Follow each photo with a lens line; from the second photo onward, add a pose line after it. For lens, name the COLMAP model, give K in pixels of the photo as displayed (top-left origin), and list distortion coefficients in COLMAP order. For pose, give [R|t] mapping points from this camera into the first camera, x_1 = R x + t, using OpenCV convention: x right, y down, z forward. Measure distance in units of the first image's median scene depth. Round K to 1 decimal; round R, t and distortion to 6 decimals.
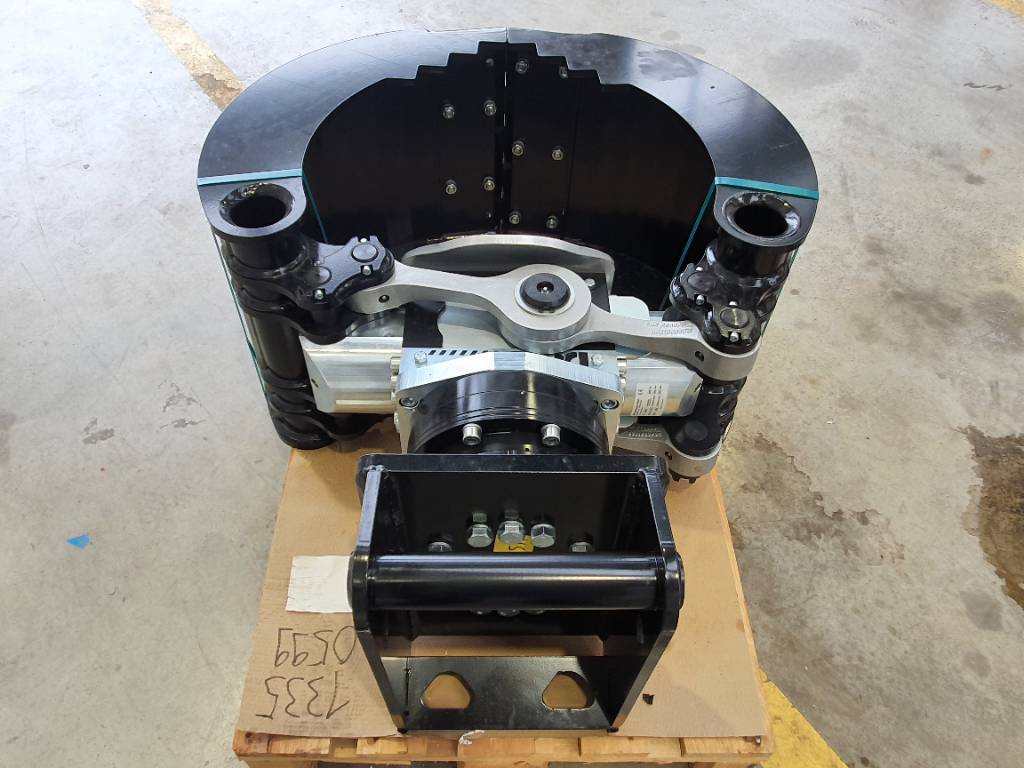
lens RADIAL K [[802.5, 0, 506.3], [0, 802.5, 397.3], [0, 0, 1]] dist [0.024747, -0.016326]
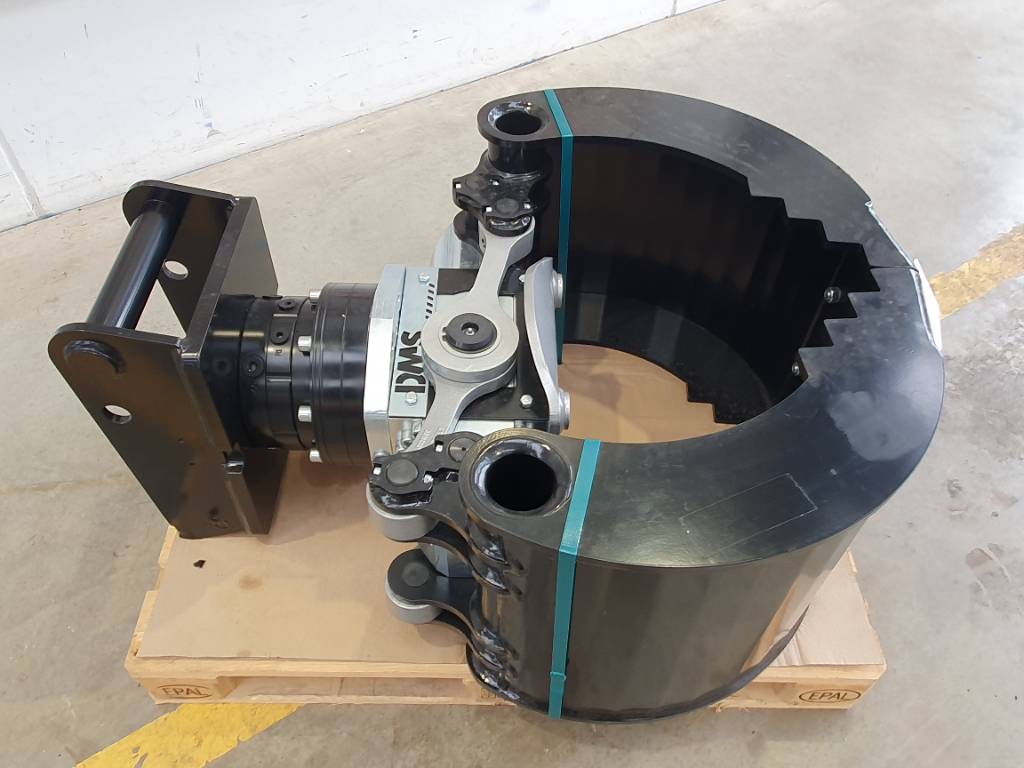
lens RADIAL K [[802.5, 0, 506.3], [0, 802.5, 397.3], [0, 0, 1]] dist [0.024747, -0.016326]
pose [[-0.012114, 0.748933, -0.662535, 0.620716], [-0.783911, 0.404219, 0.471264, -0.489228], [0.620755, 0.525078, 0.582200, 0.410738]]
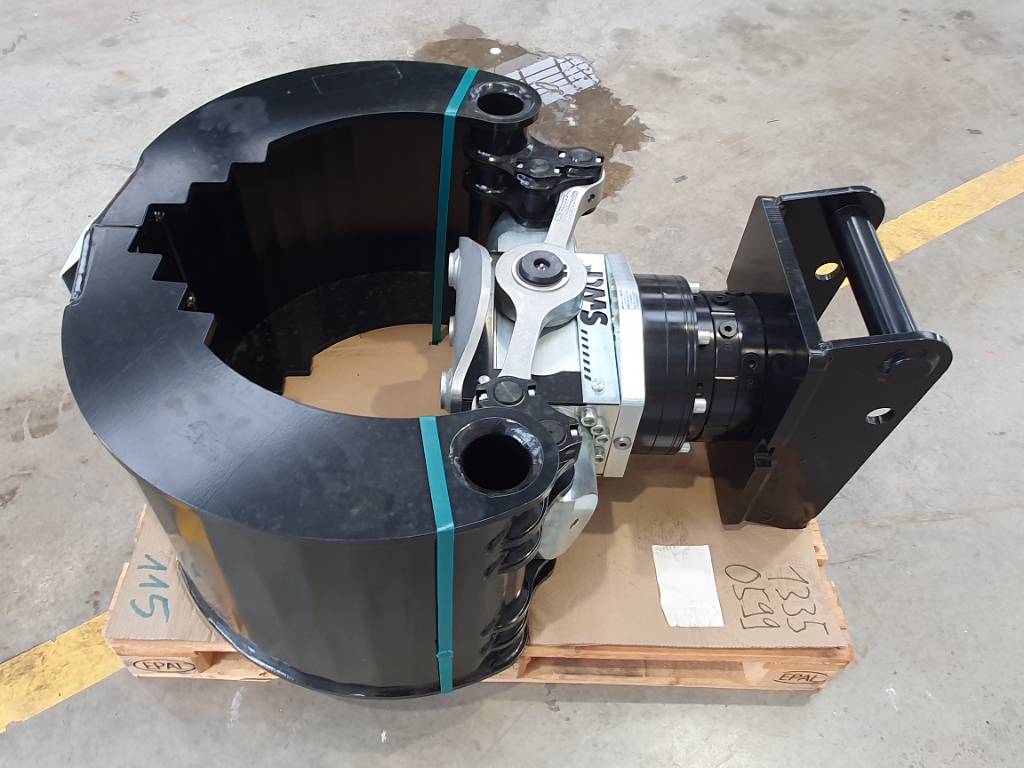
lens RADIAL K [[802.5, 0, 506.3], [0, 802.5, 397.3], [0, 0, 1]] dist [0.024747, -0.016326]
pose [[0.010089, -0.795539, 0.605819, -0.587503], [0.735520, 0.416344, 0.534479, -0.535046], [-0.677428, 0.440200, 0.589335, 0.404761]]
